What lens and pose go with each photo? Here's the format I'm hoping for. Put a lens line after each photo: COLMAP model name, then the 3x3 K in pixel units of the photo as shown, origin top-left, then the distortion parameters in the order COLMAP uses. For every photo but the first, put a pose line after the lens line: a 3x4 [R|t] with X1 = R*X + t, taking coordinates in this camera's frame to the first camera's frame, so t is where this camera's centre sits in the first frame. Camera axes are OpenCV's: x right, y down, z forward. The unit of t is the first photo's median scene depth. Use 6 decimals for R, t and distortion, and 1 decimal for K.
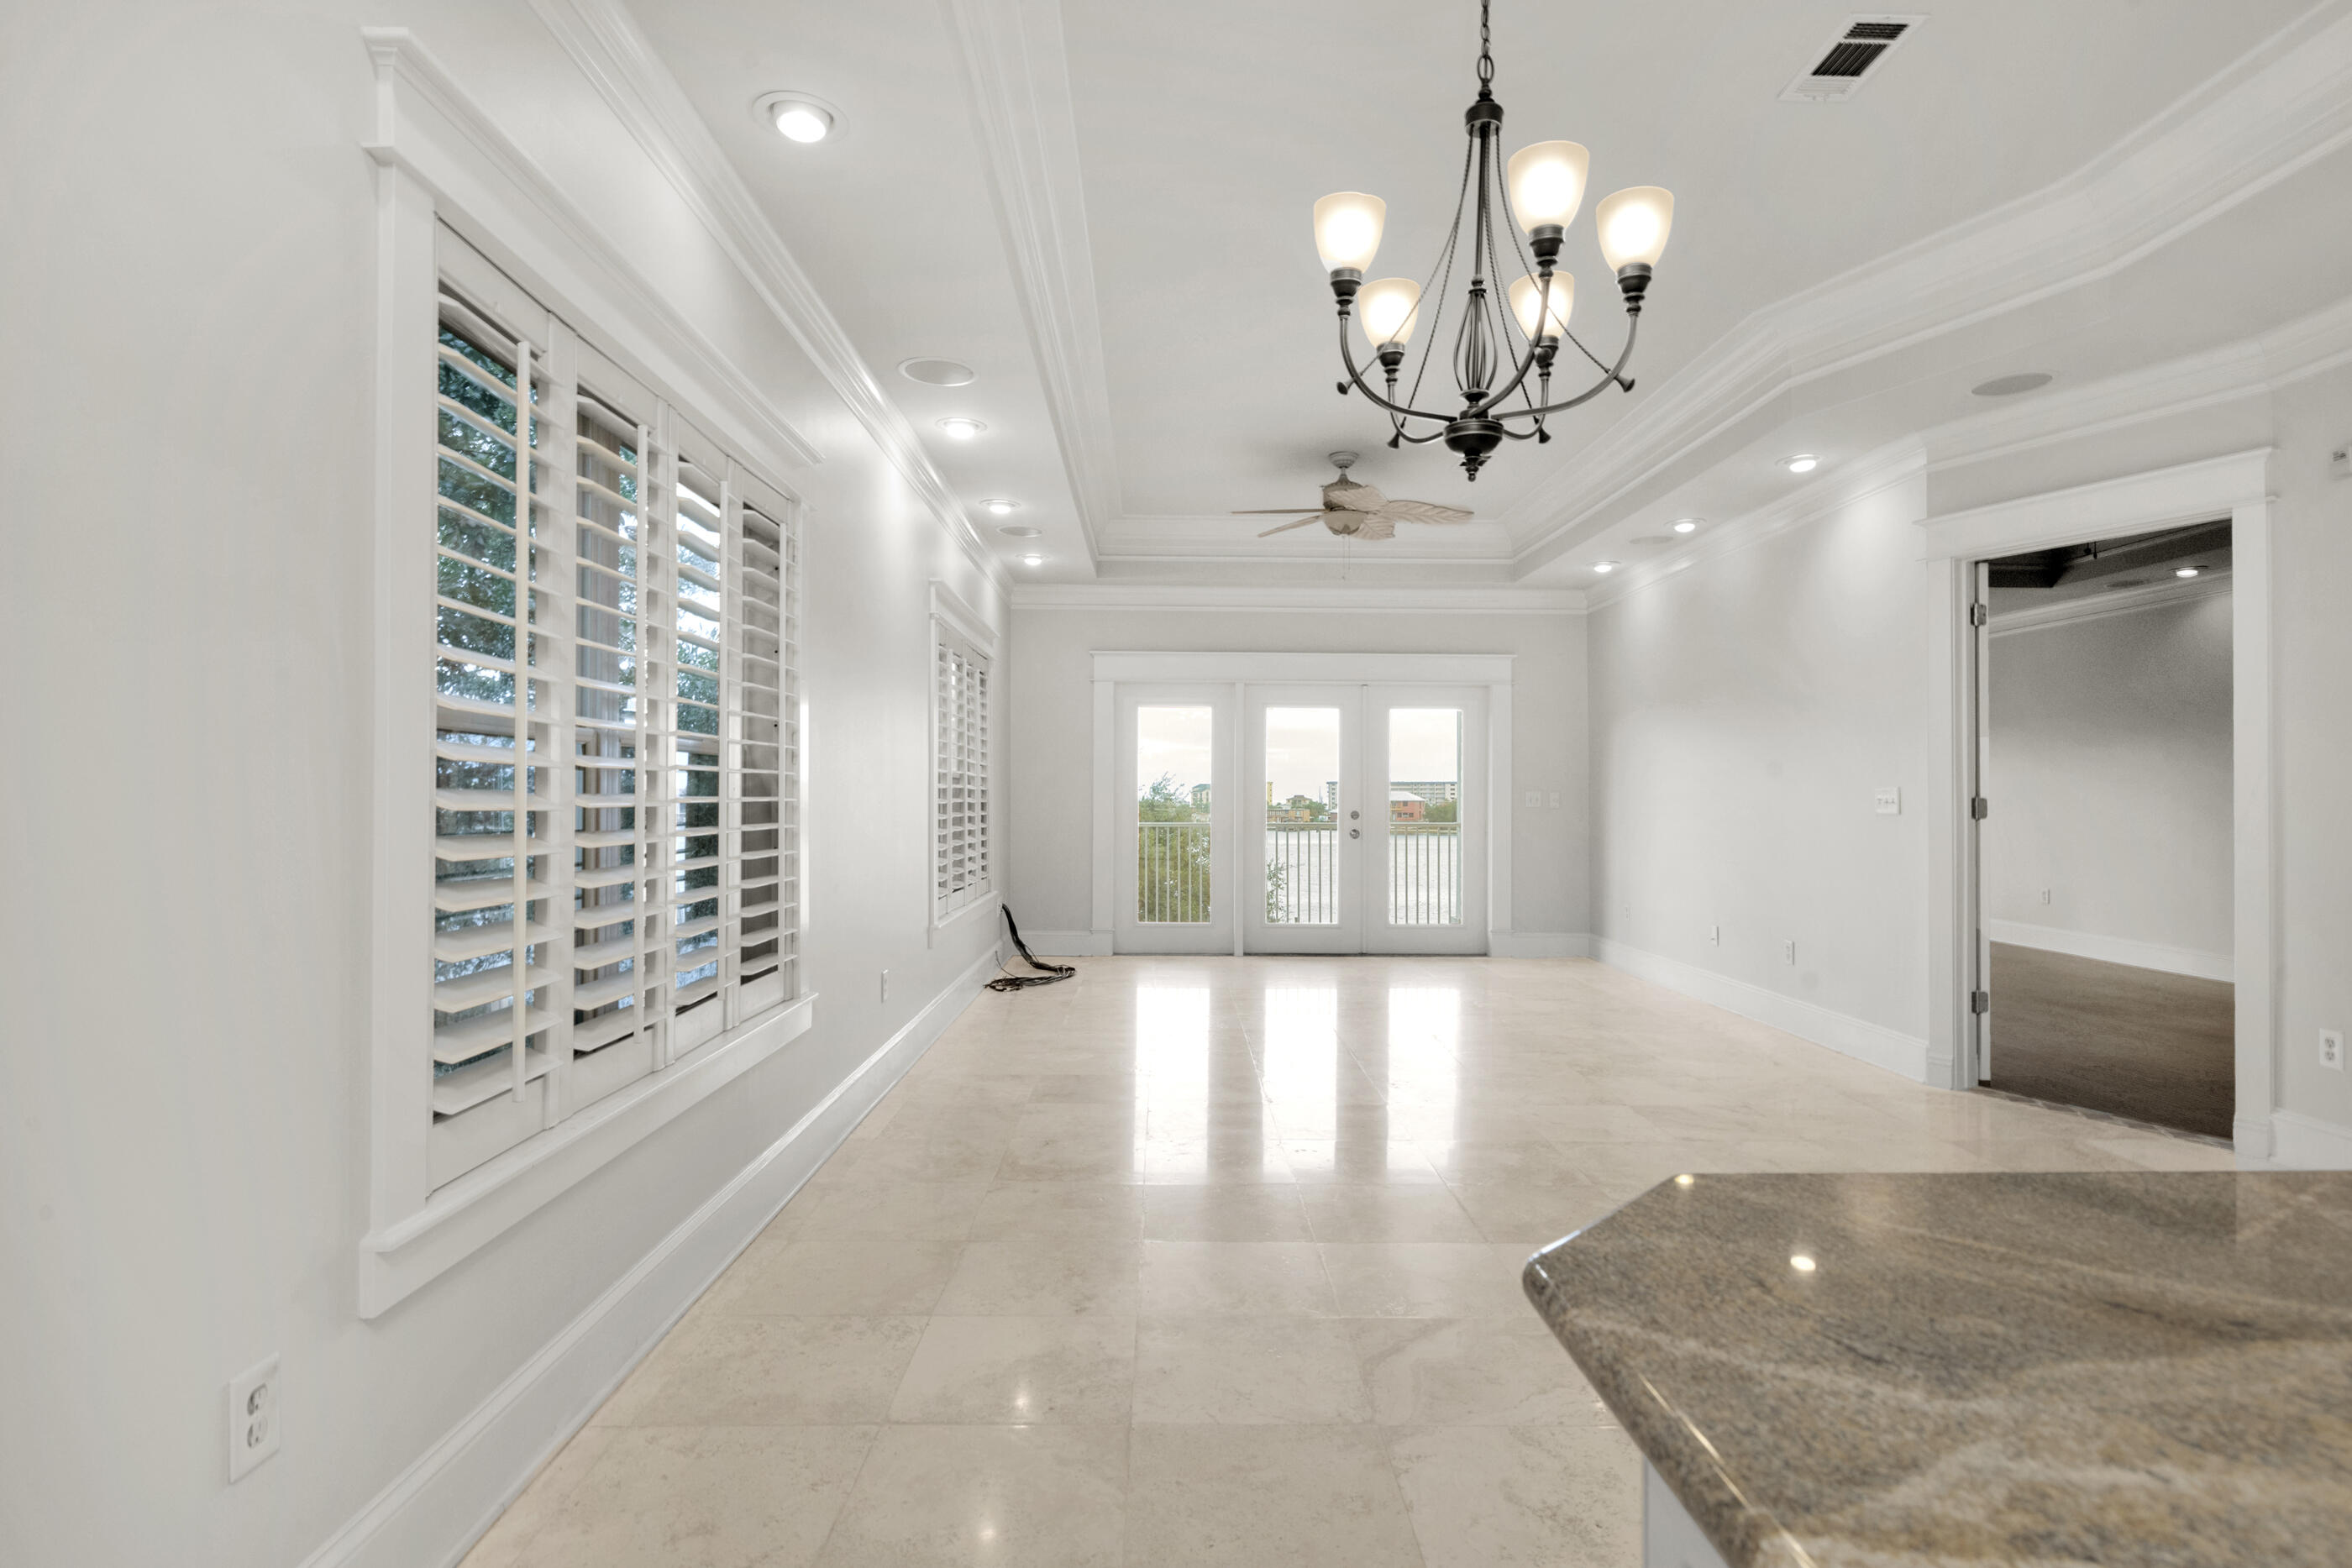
lens RADIAL K [[1177.4, 0, 1176.0], [0, 1177.4, 784.0], [0, 0, 1]] dist [0.005156, -0.000487]
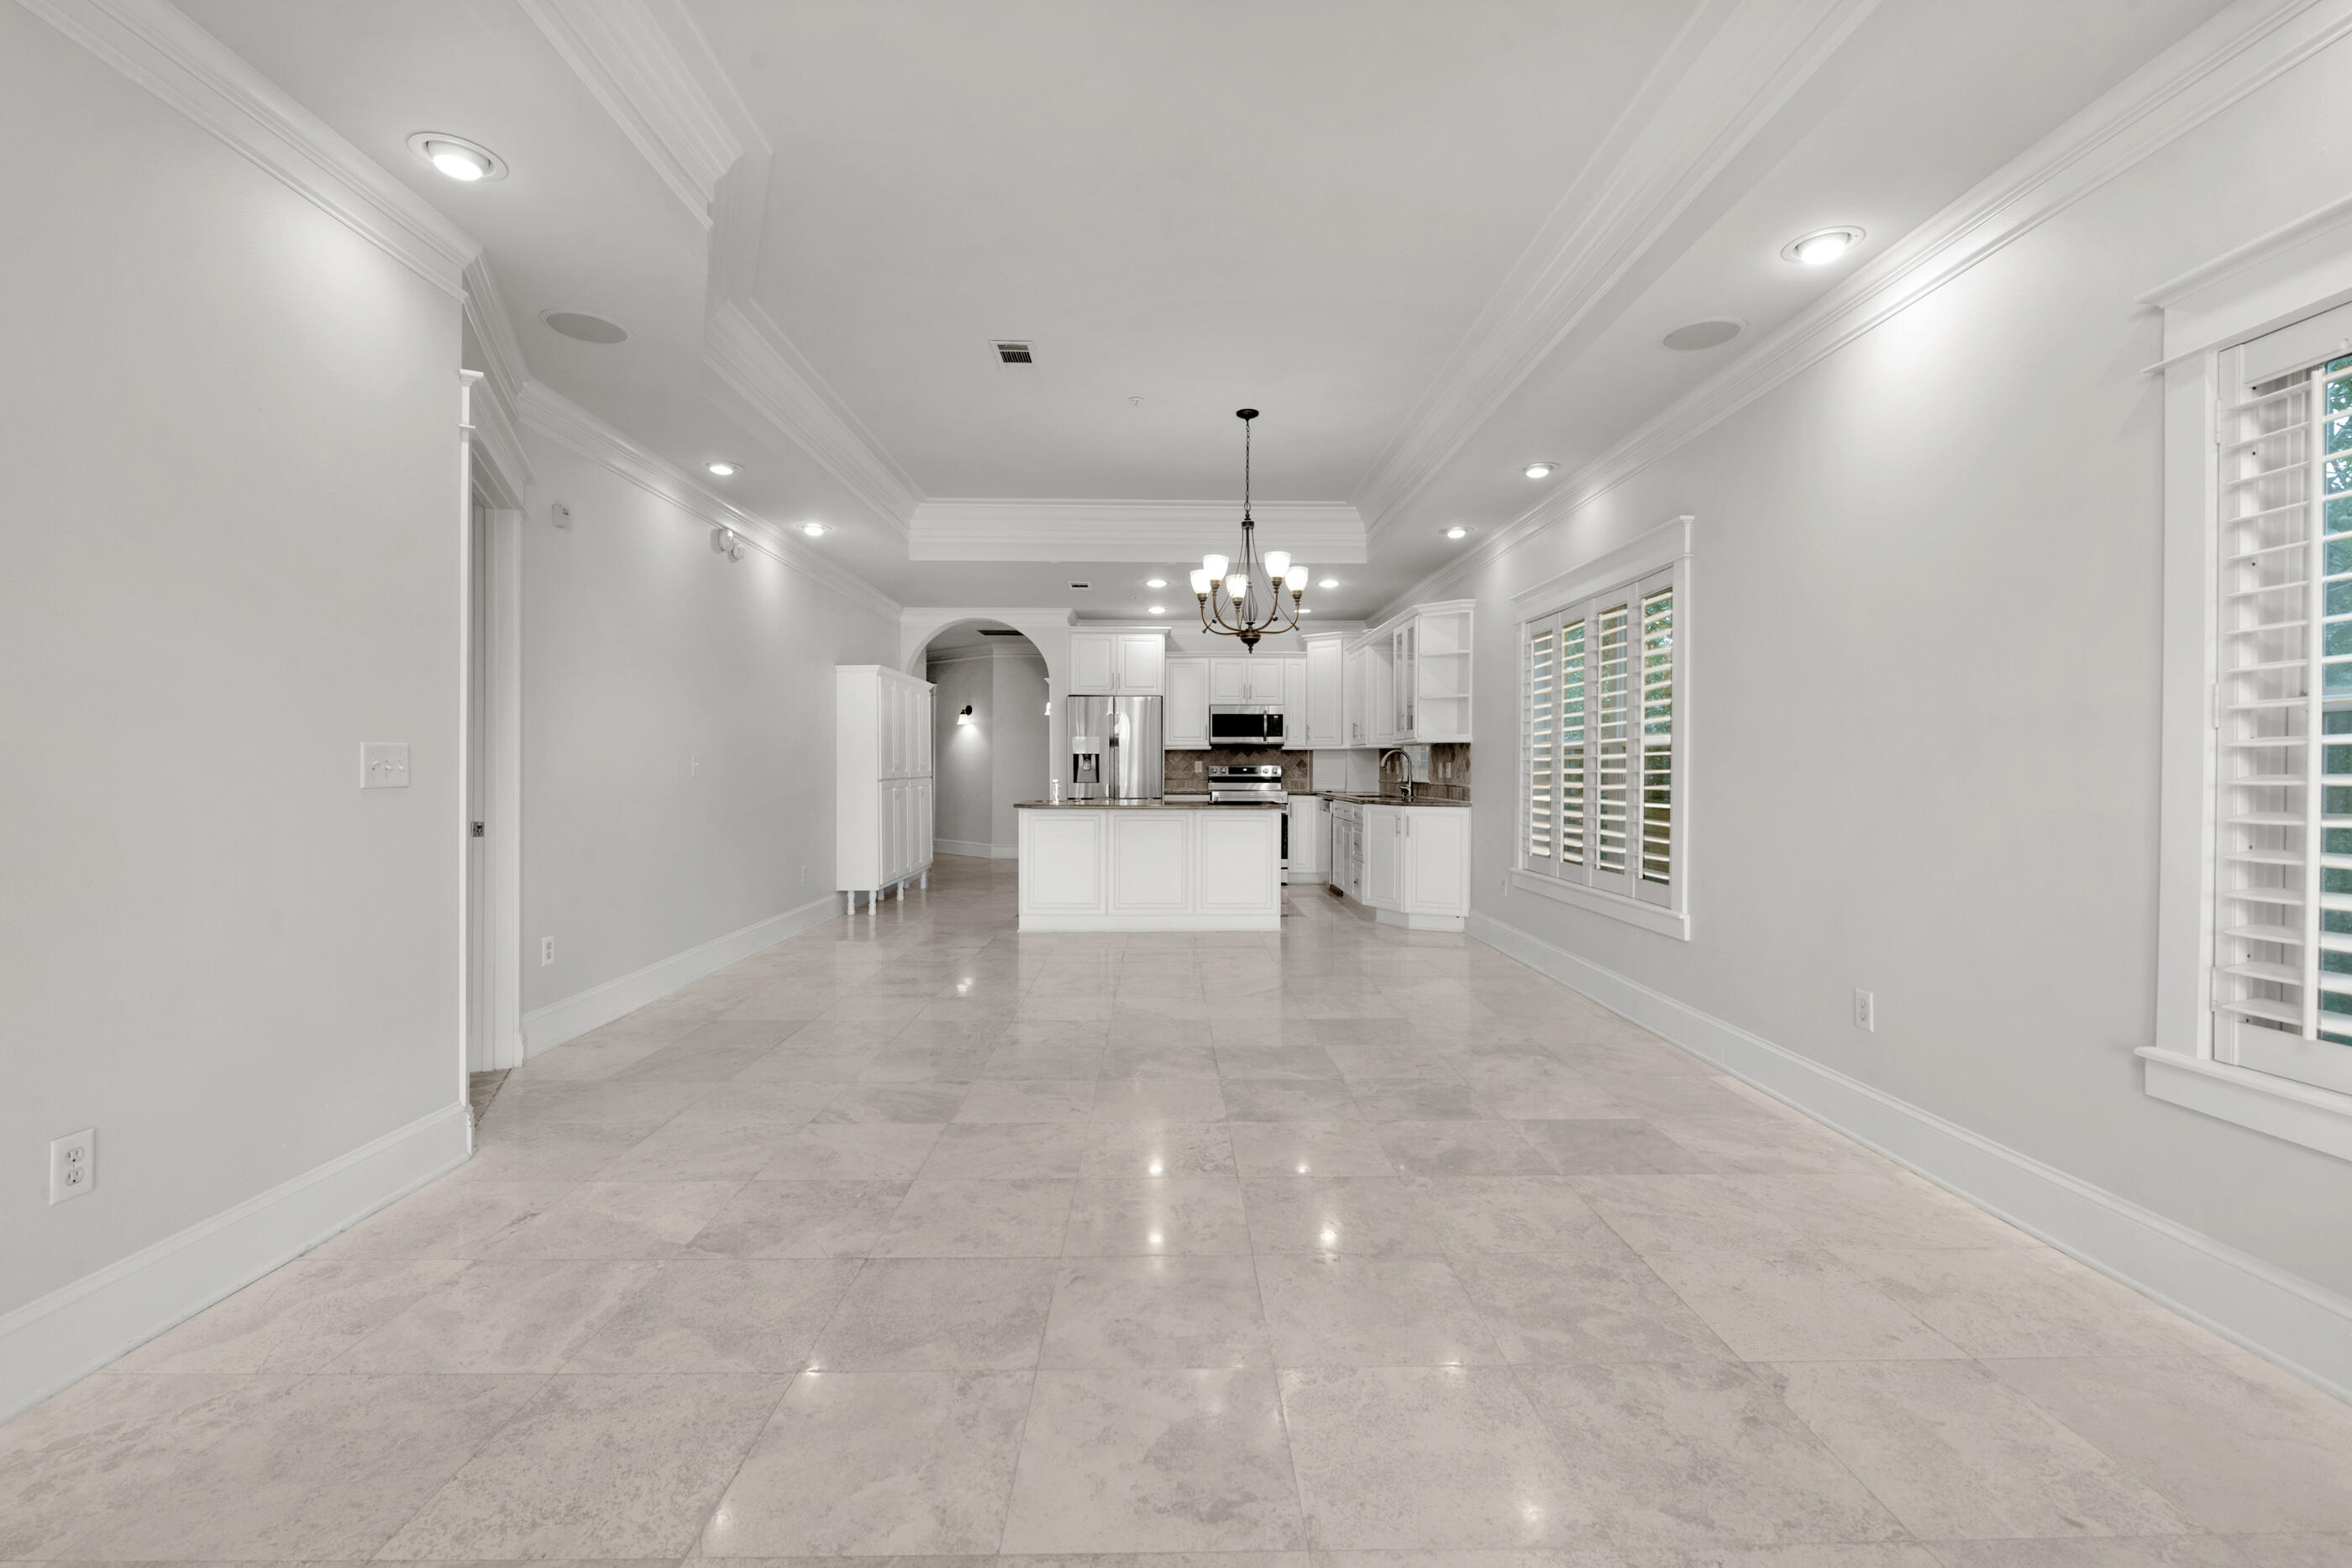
lens RADIAL K [[1020.0, 0, 1182.6], [0, 1020.0, 773.5], [0, 0, 1]] dist [0.001582, -0.005639]
pose [[-0.999941, -0.006821, -0.008415, 0.140161], [-0.006758, 0.999949, -0.007563, 0.014875], [0.008466, -0.007506, -0.999936, 1.105232]]
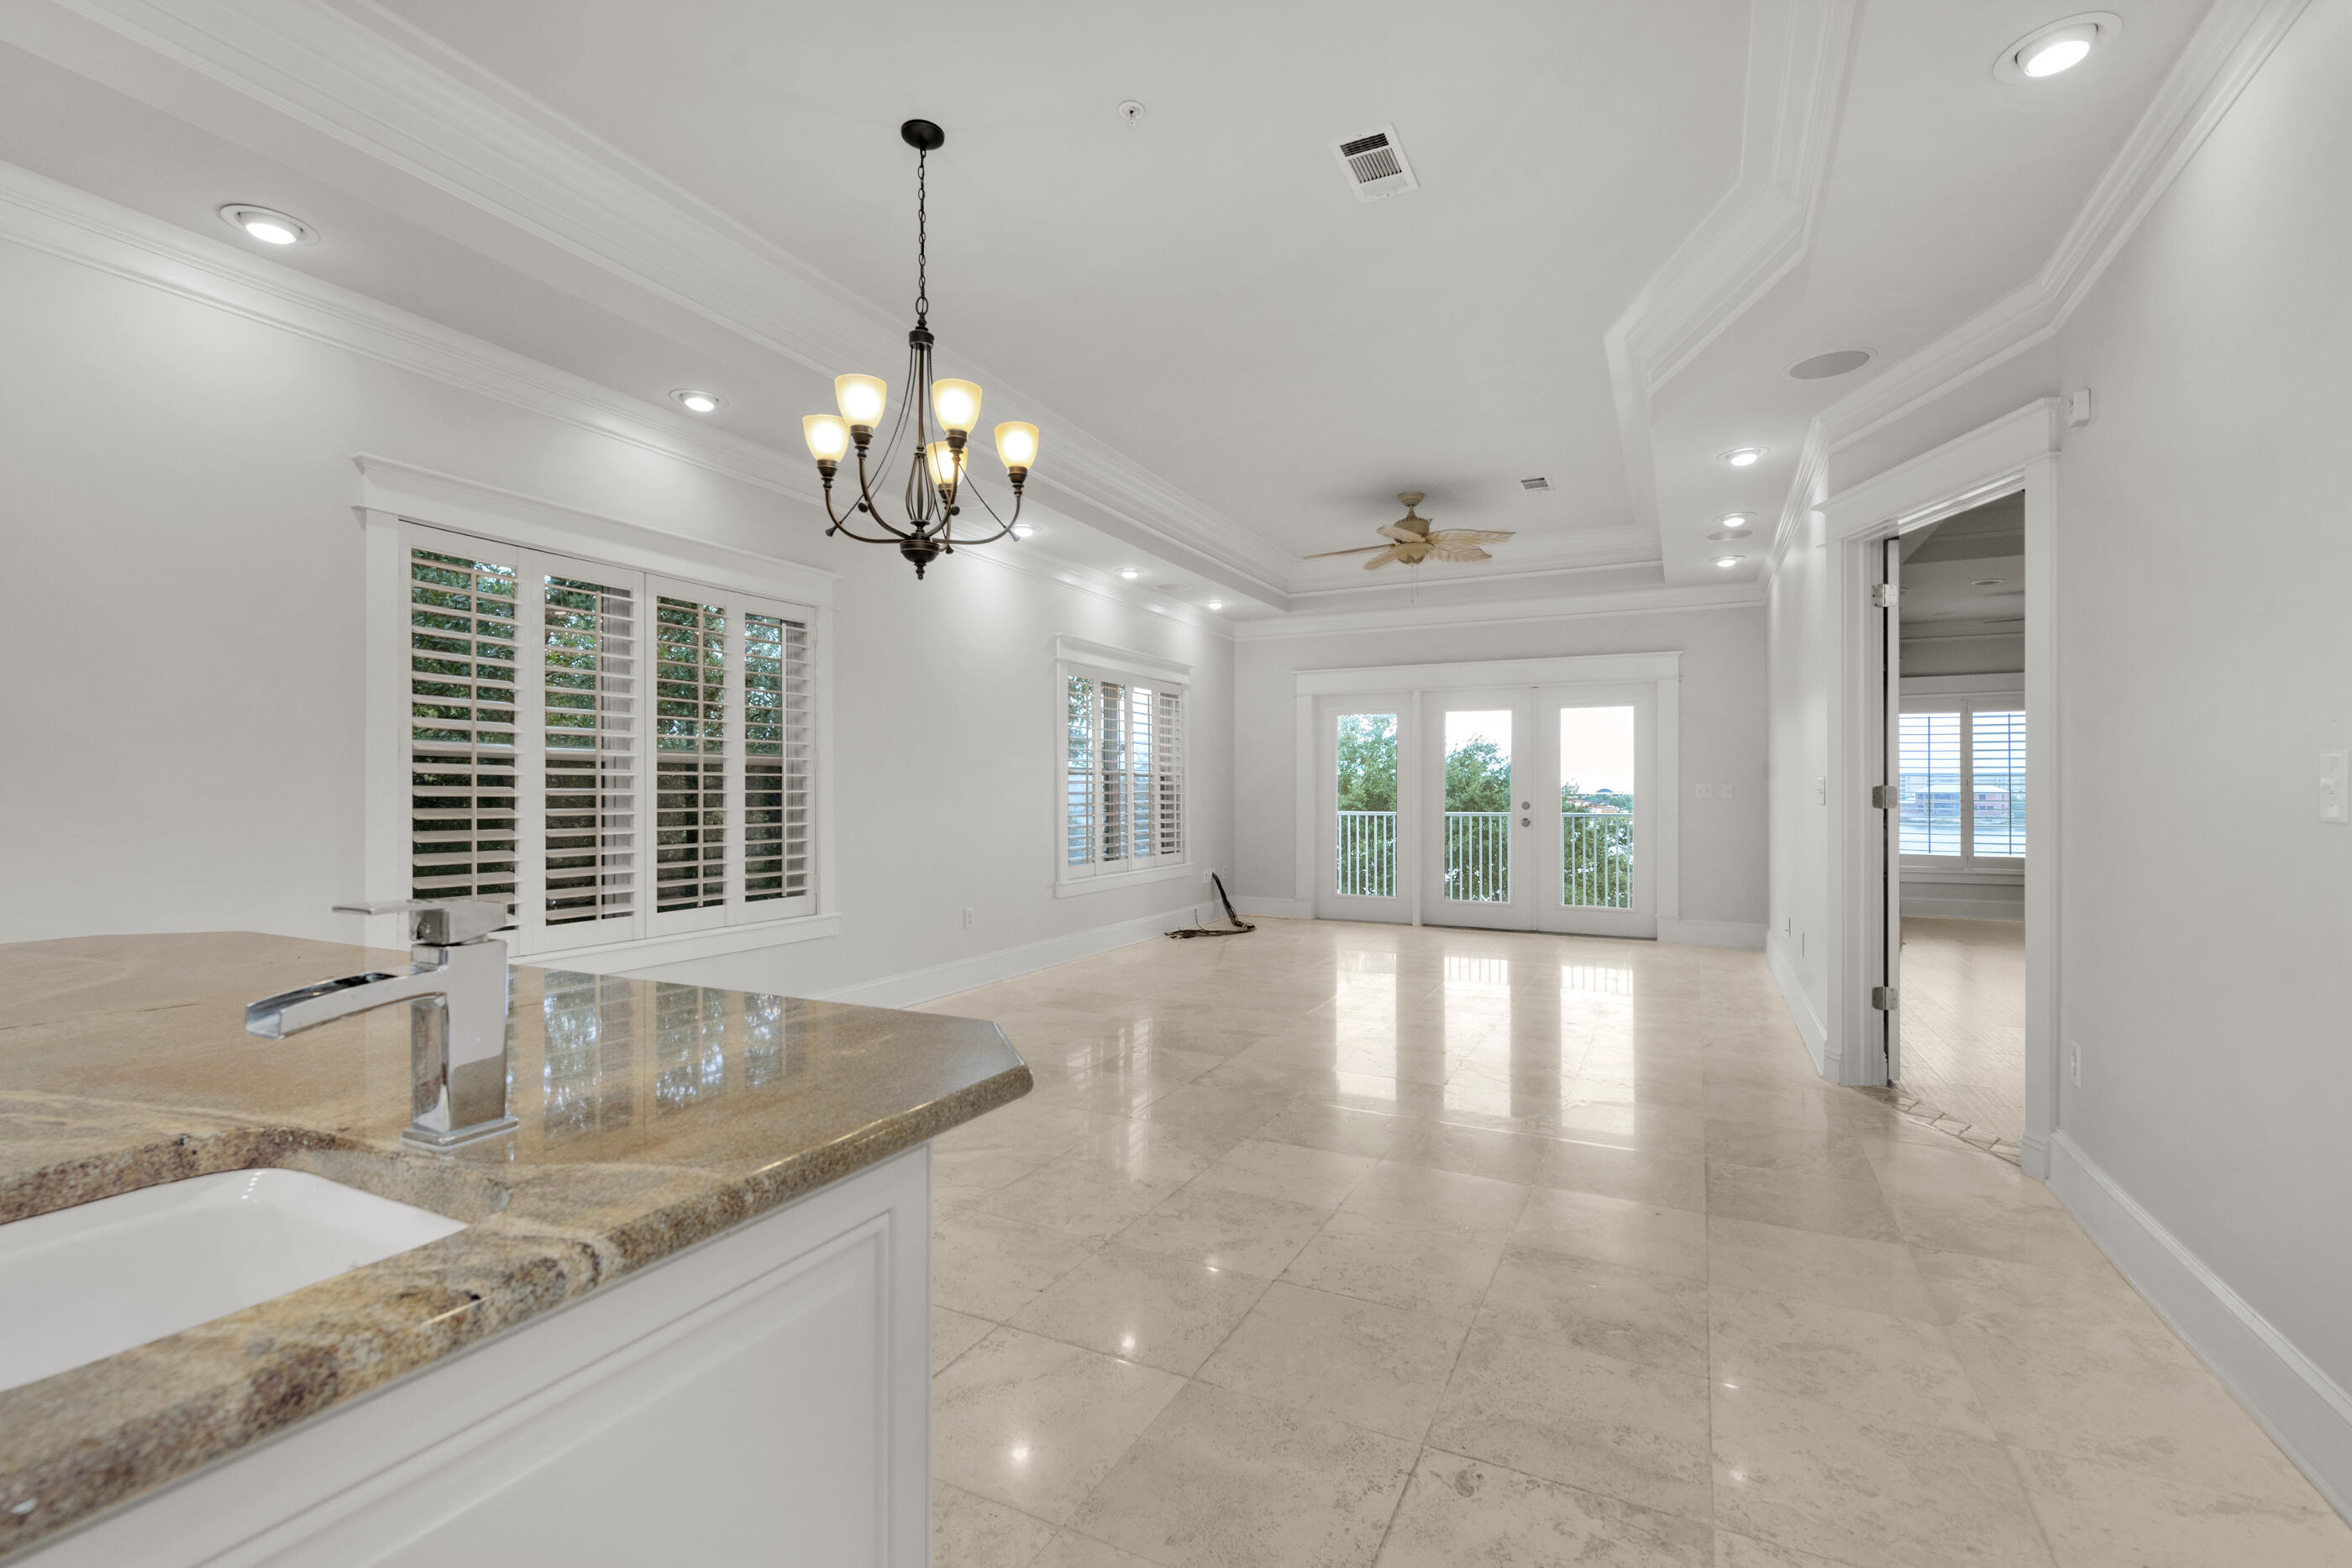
lens RADIAL K [[1012.8, 0, 1162.4], [0, 1012.8, 796.7], [0, 0, 1]] dist [-0.000474, -0.000095]
pose [[0.882679, -0.001400, -0.469974, 0.370824], [0.009062, 0.999860, 0.014043, 0.001863], [0.469889, -0.016654, 0.882569, -0.001850]]
